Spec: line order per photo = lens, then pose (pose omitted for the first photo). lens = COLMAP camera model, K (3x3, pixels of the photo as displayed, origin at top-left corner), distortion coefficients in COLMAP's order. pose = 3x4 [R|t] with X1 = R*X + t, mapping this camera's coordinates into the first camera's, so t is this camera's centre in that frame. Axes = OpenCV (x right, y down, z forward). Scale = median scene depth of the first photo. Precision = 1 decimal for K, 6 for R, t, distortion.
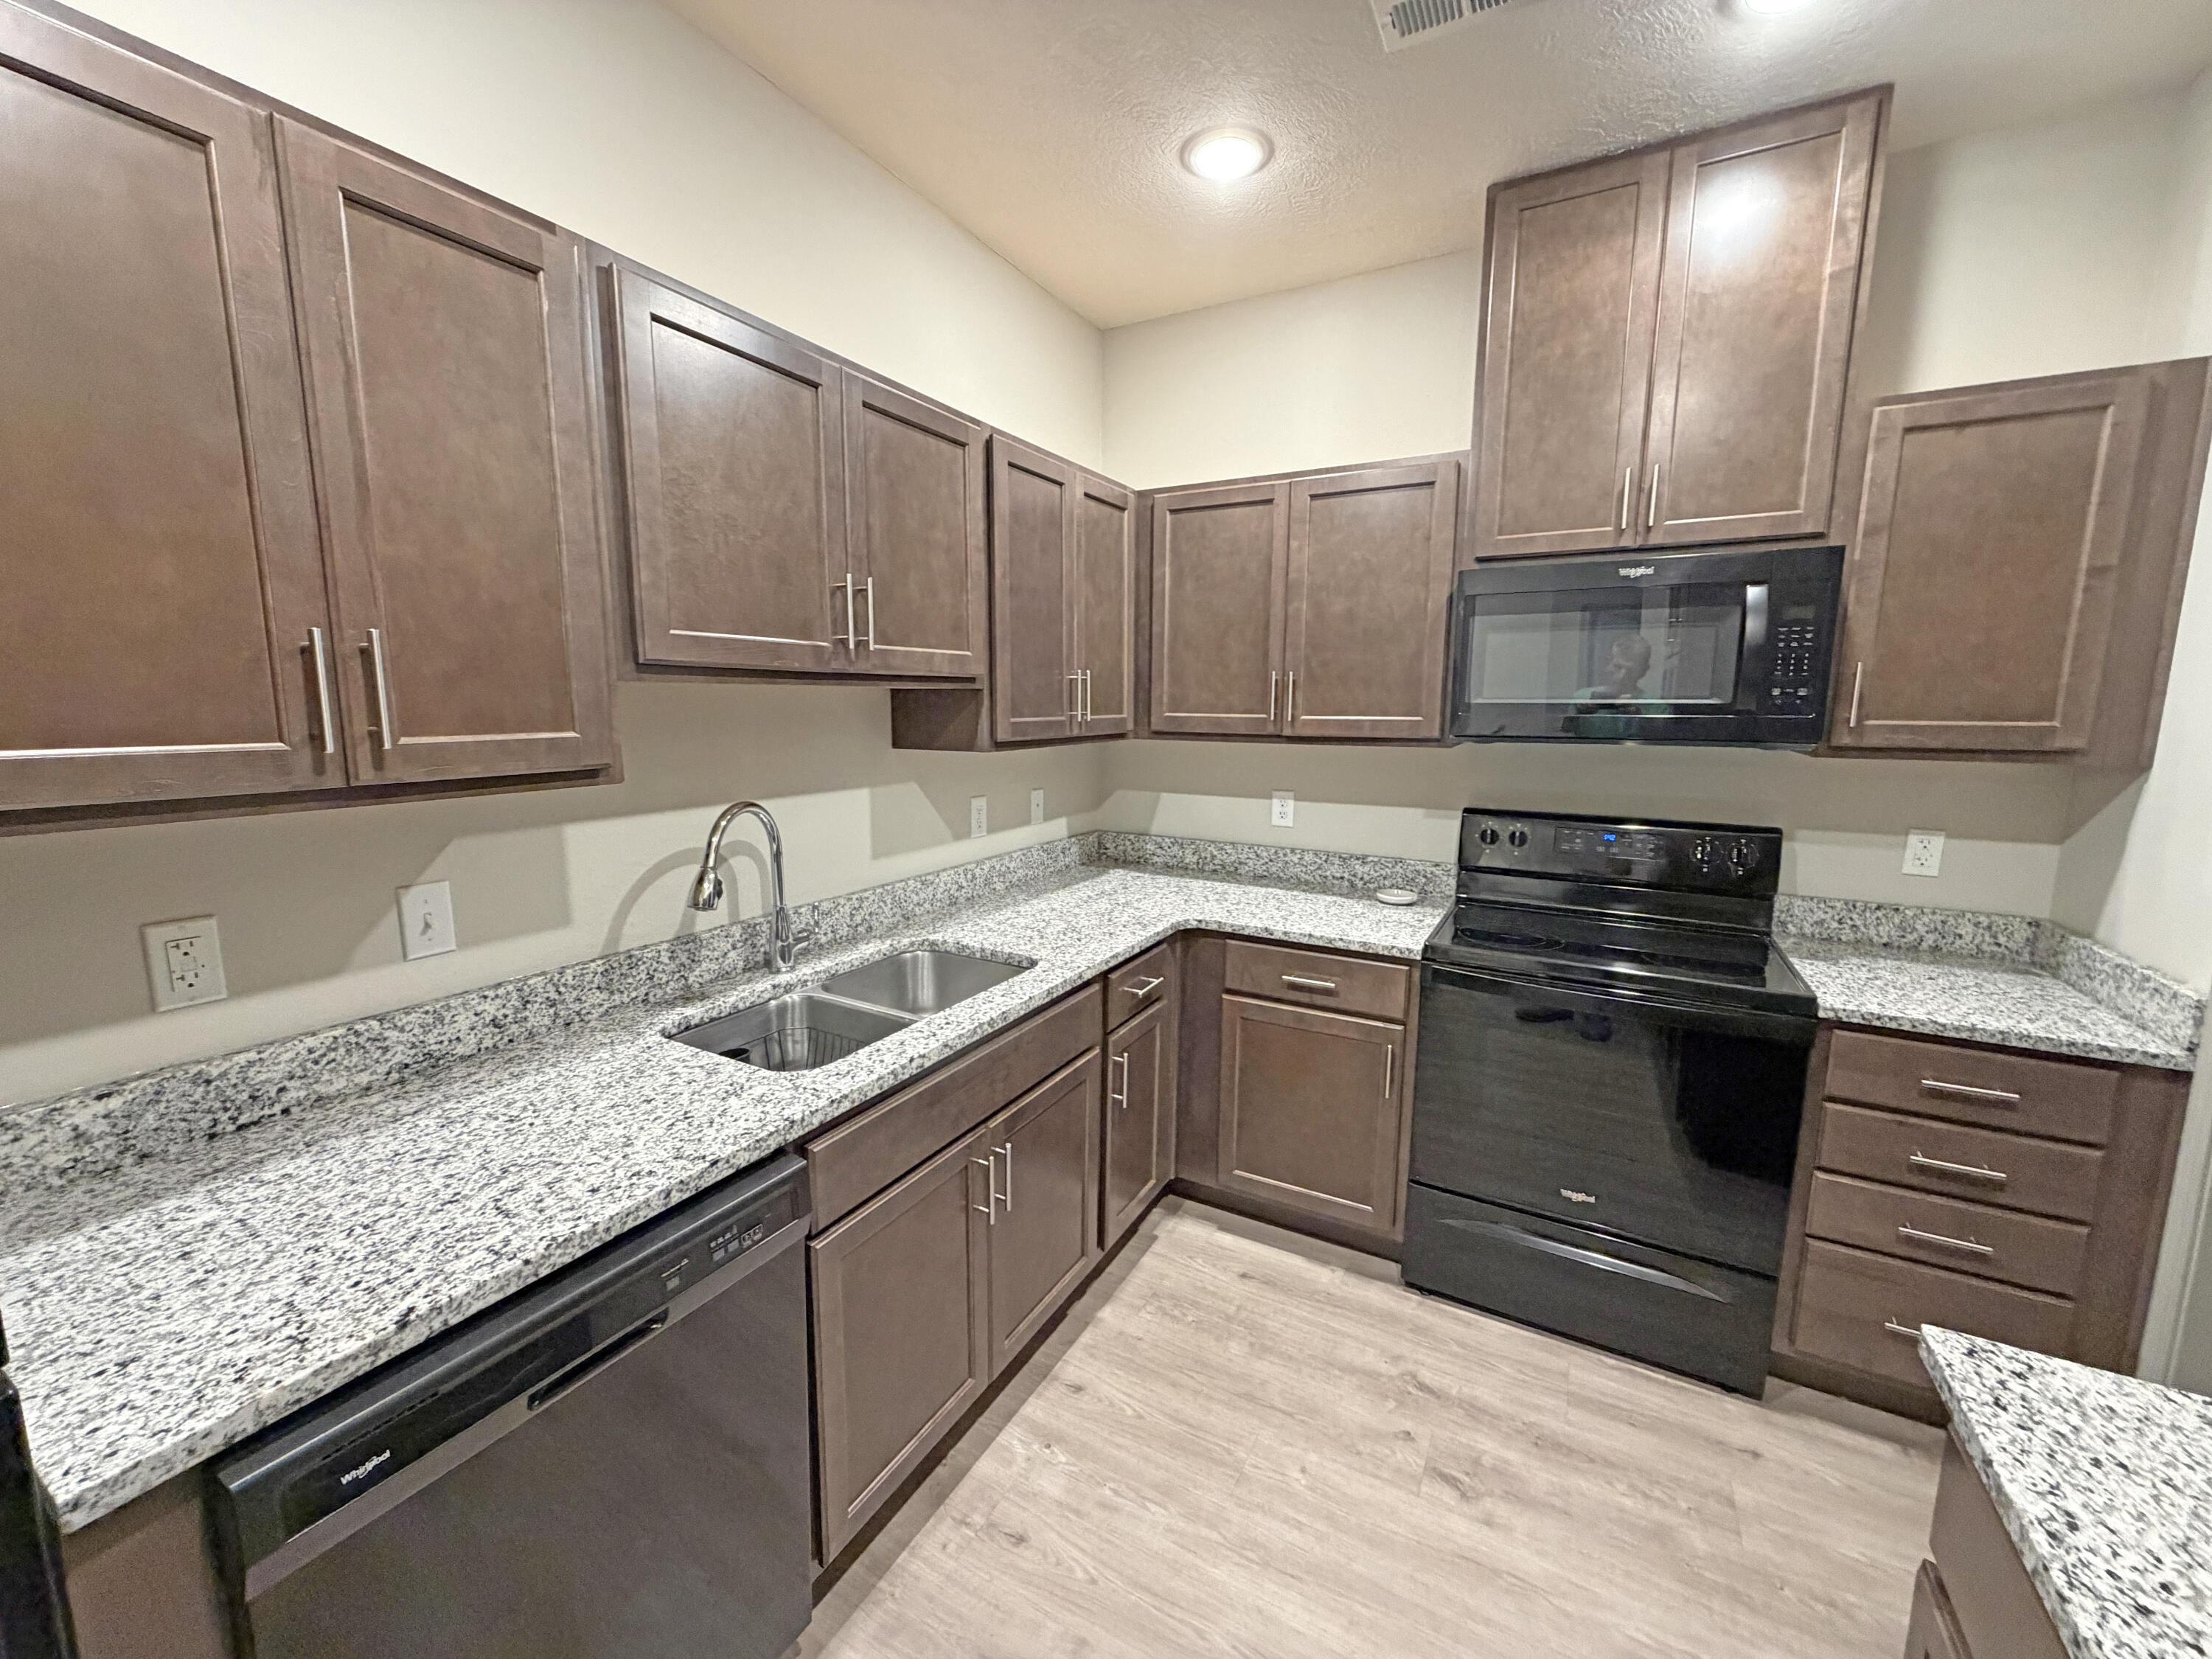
lens RADIAL K [[876.8, 0, 1098.6], [0, 876.8, 827.9], [0, 0, 1]] dist [0.000190, -0.000090]
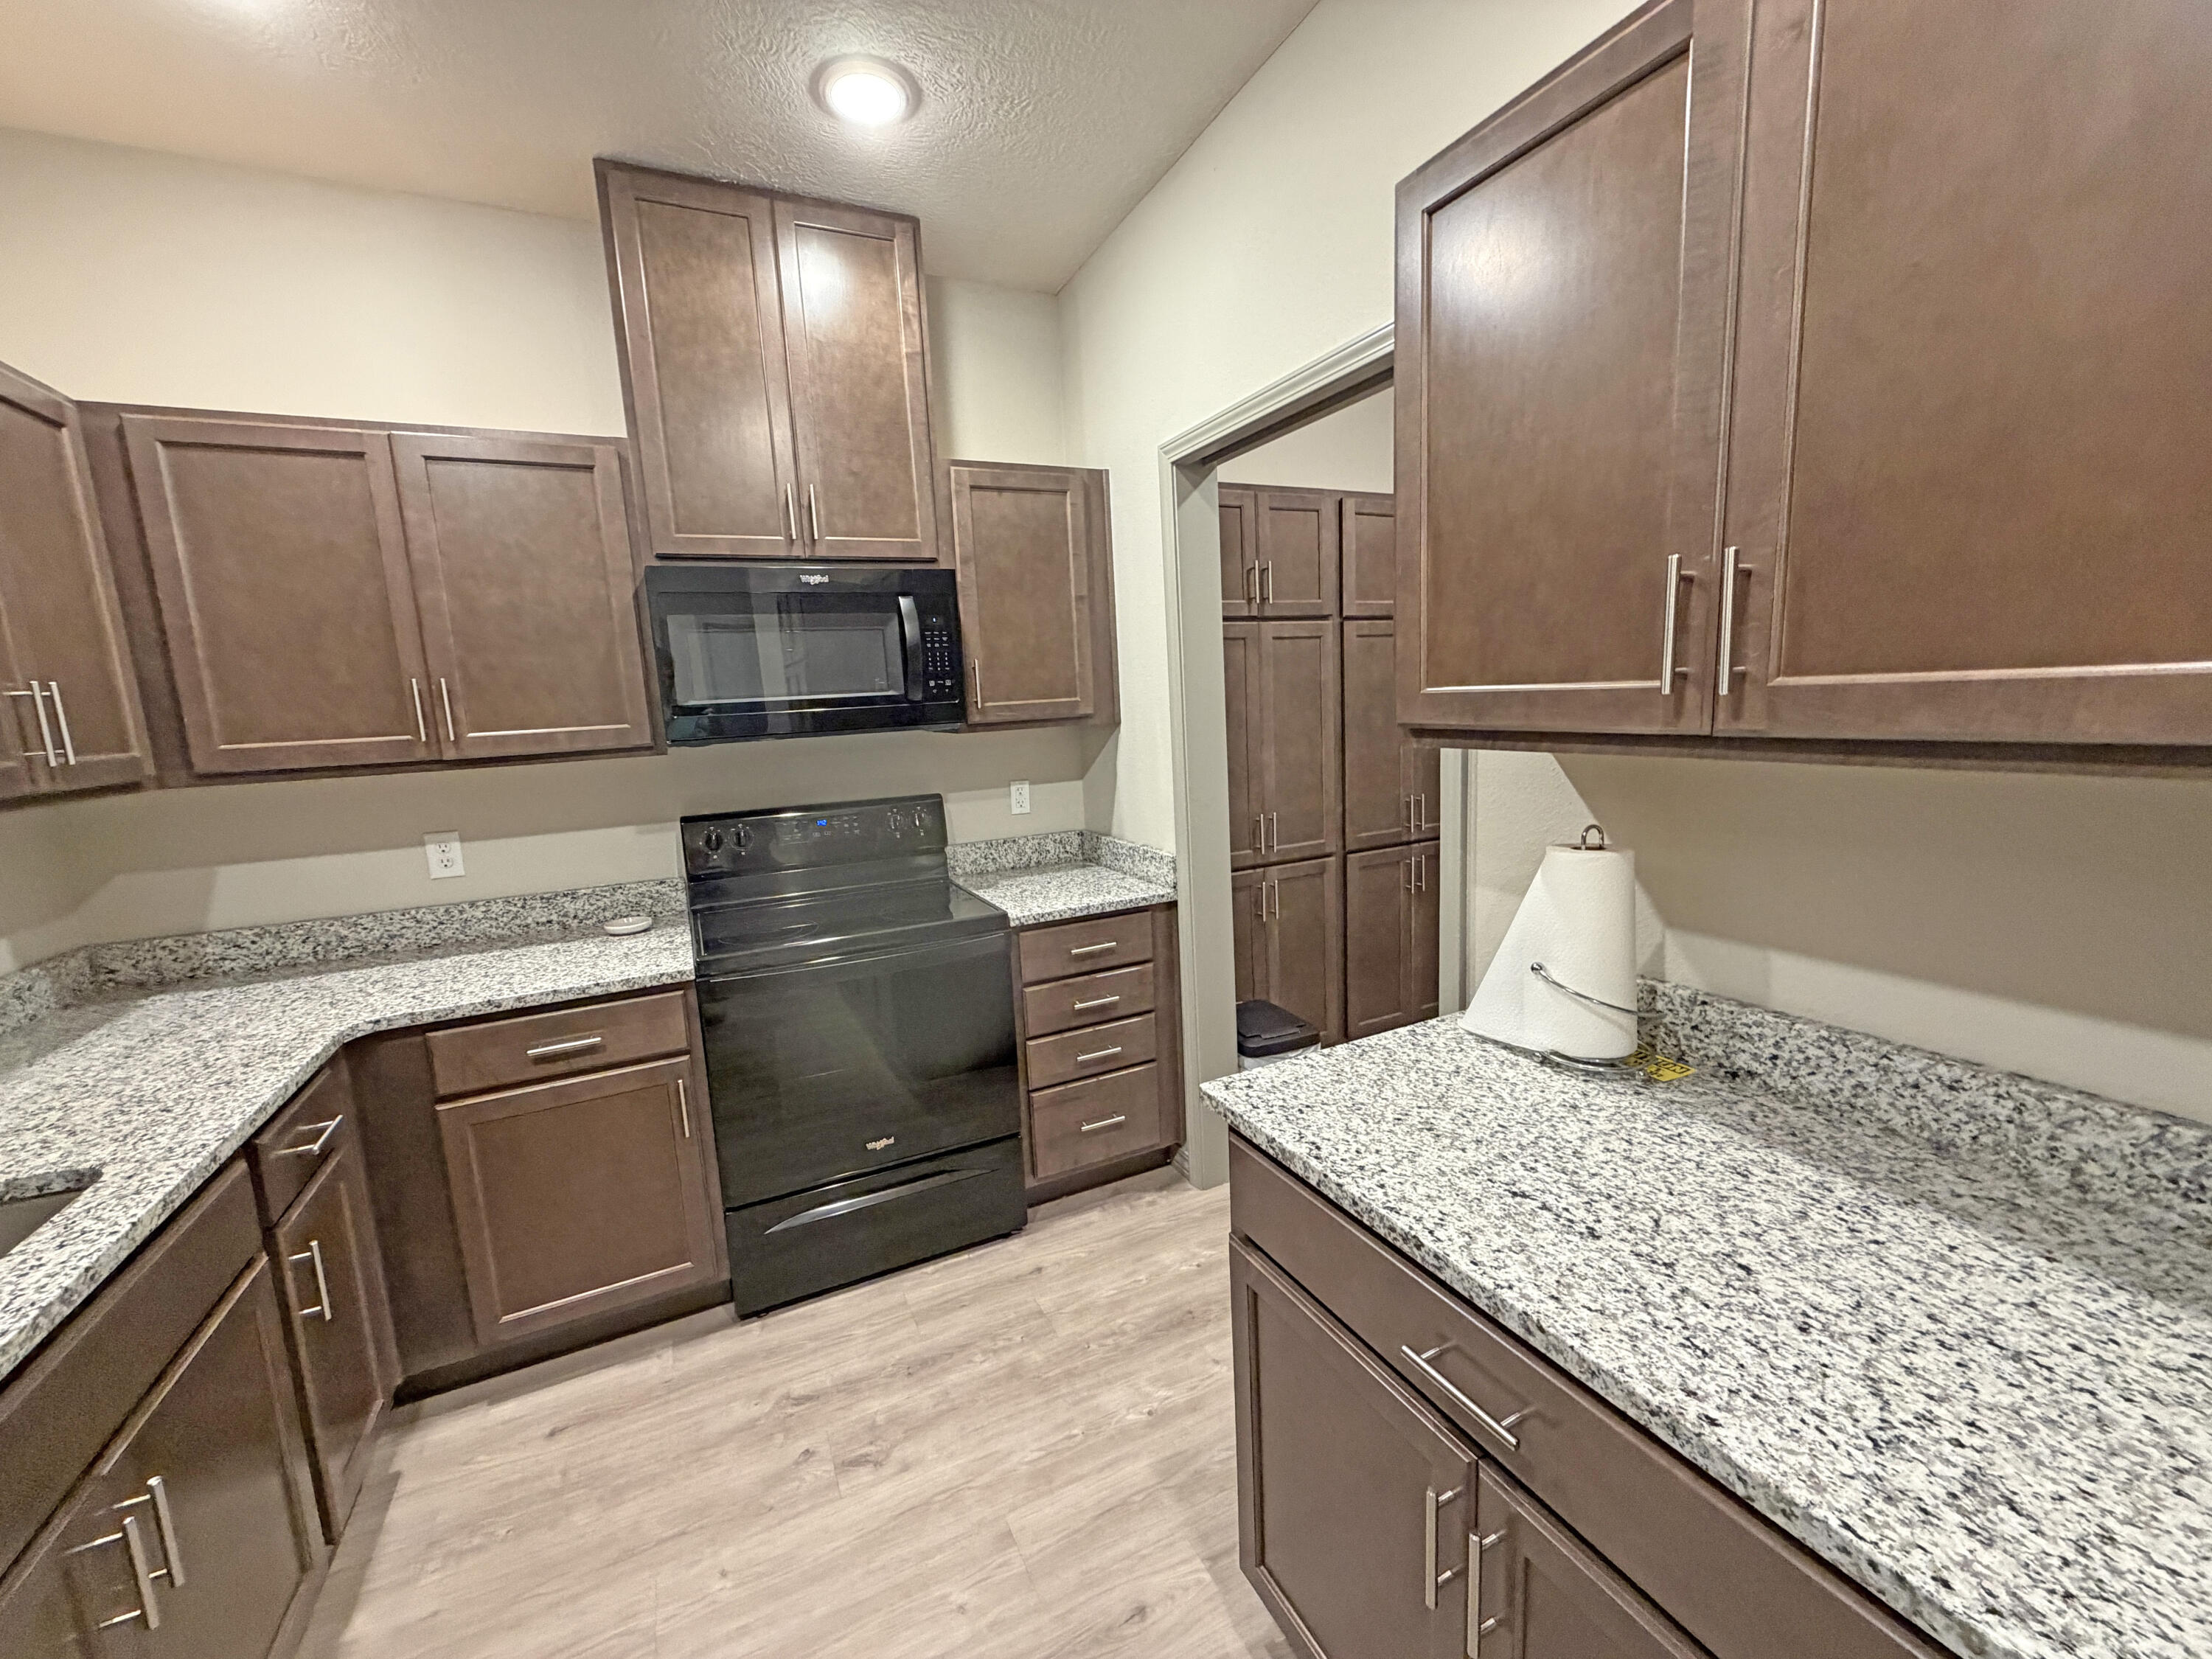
lens RADIAL K [[876.8, 0, 1098.6], [0, 876.8, 827.9], [0, 0, 1]] dist [0.000190, -0.000090]
pose [[0.572813, -0.156170, 0.804672, -0.112329], [0.172859, 0.982620, 0.067655, 0.003085], [-0.801253, 0.100341, 0.589853, 0.084635]]
